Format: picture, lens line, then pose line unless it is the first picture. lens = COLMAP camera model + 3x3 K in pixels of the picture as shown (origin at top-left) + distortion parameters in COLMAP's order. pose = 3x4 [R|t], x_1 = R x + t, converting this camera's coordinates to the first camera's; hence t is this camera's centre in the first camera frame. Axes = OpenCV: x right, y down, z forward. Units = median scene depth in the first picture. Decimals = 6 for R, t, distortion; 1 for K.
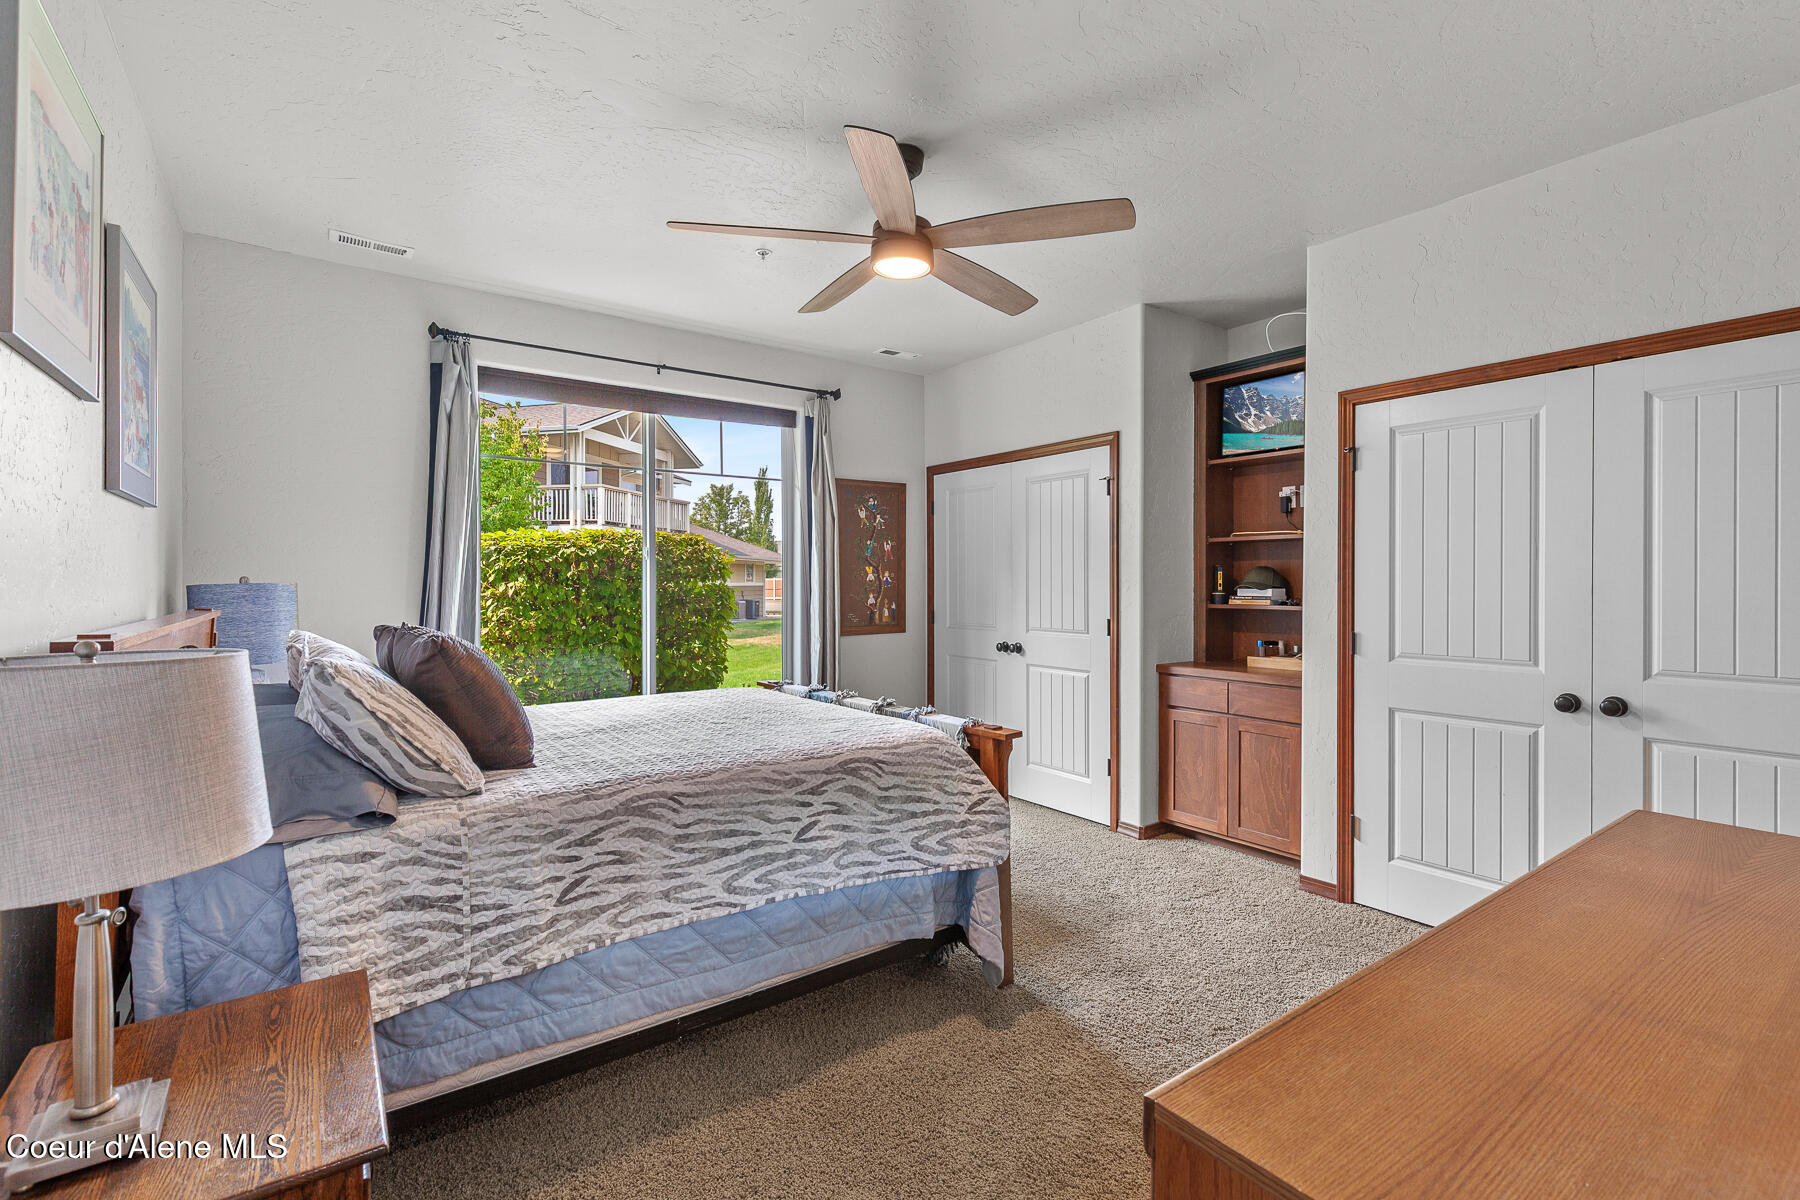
lens RADIAL K [[811.0, 0, 907.3], [0, 811.0, 586.3], [0, 0, 1]] dist [0.007018, -0.002748]
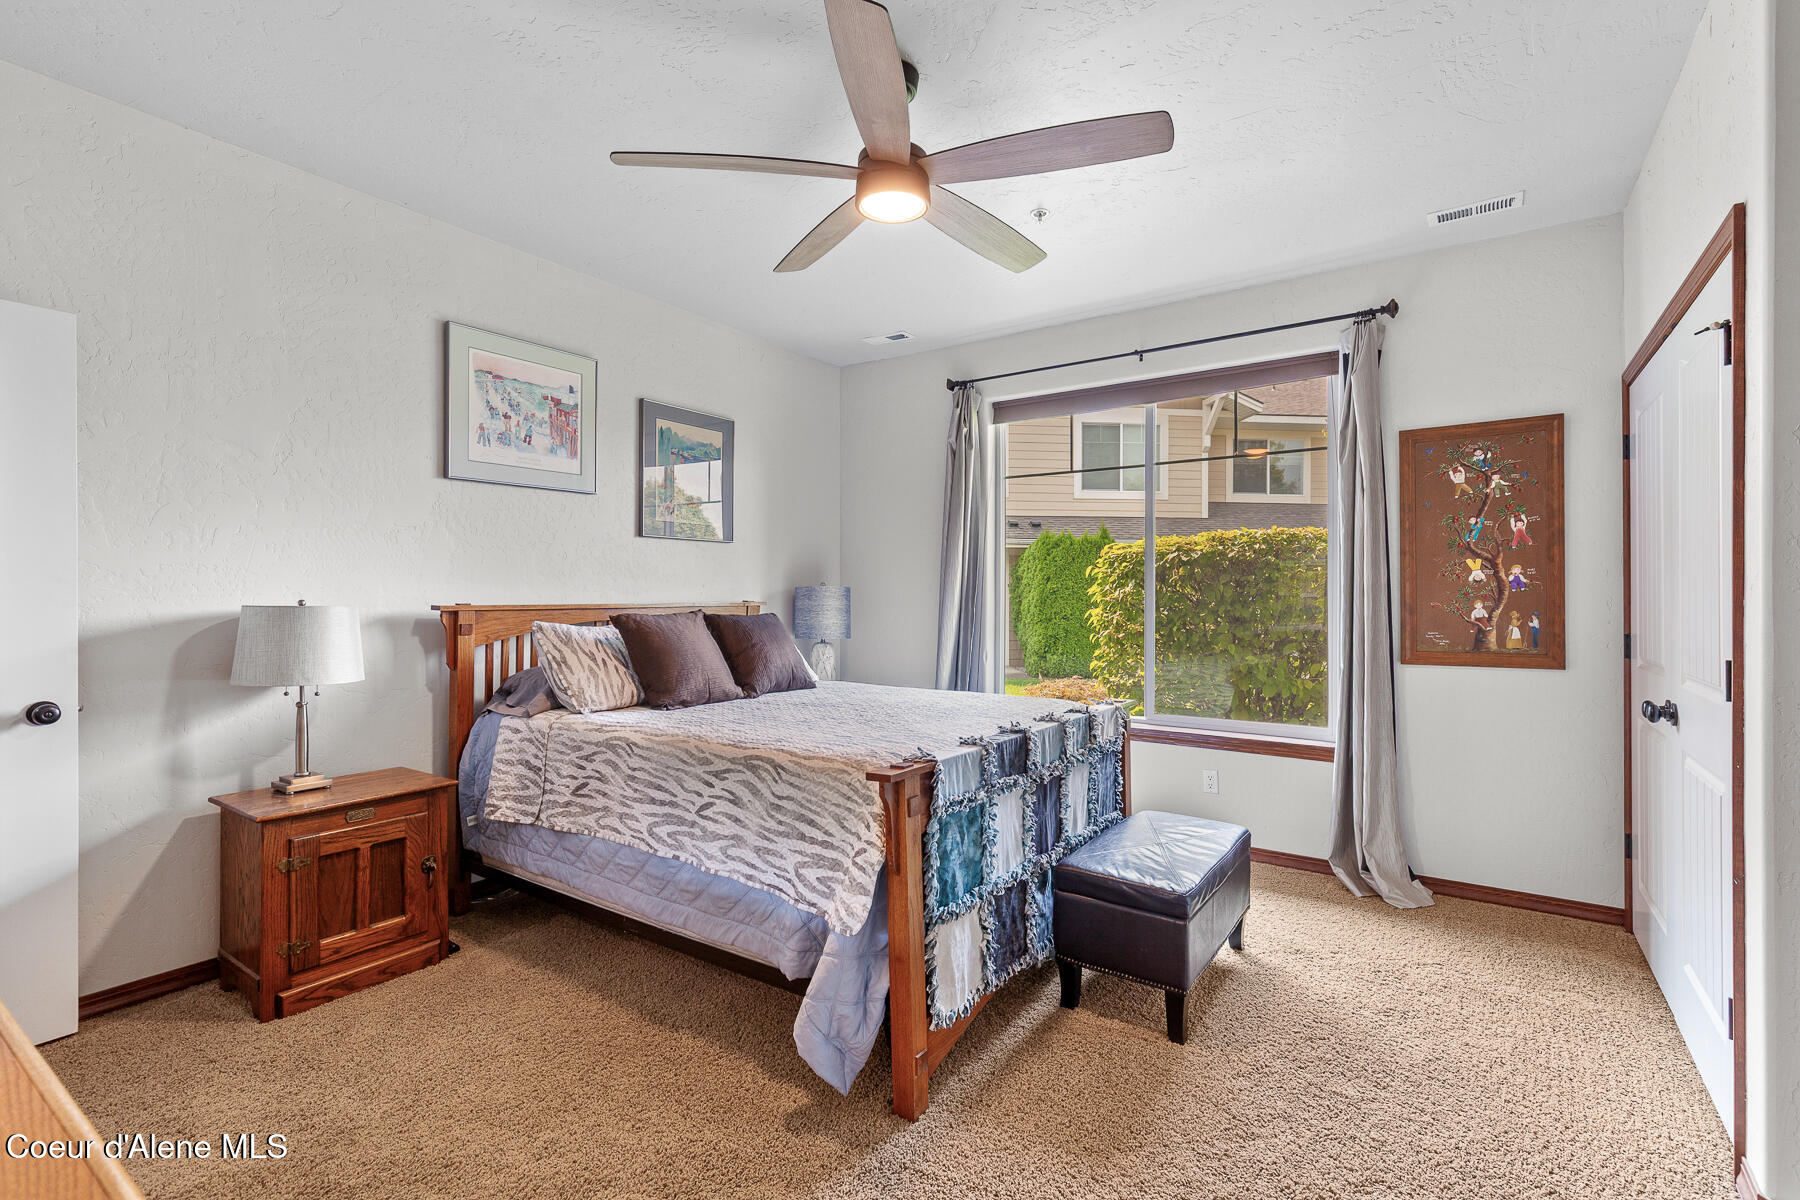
lens RADIAL K [[811.0, 0, 907.6], [0, 811.0, 595.5], [0, 0, 1]] dist [0.007018, -0.002748]
pose [[0.329579, 0.000675, -0.944128, 0.925045], [-0.006629, 0.999977, -0.001599, 0.018778], [0.944105, 0.006786, 0.329576, 0.850648]]
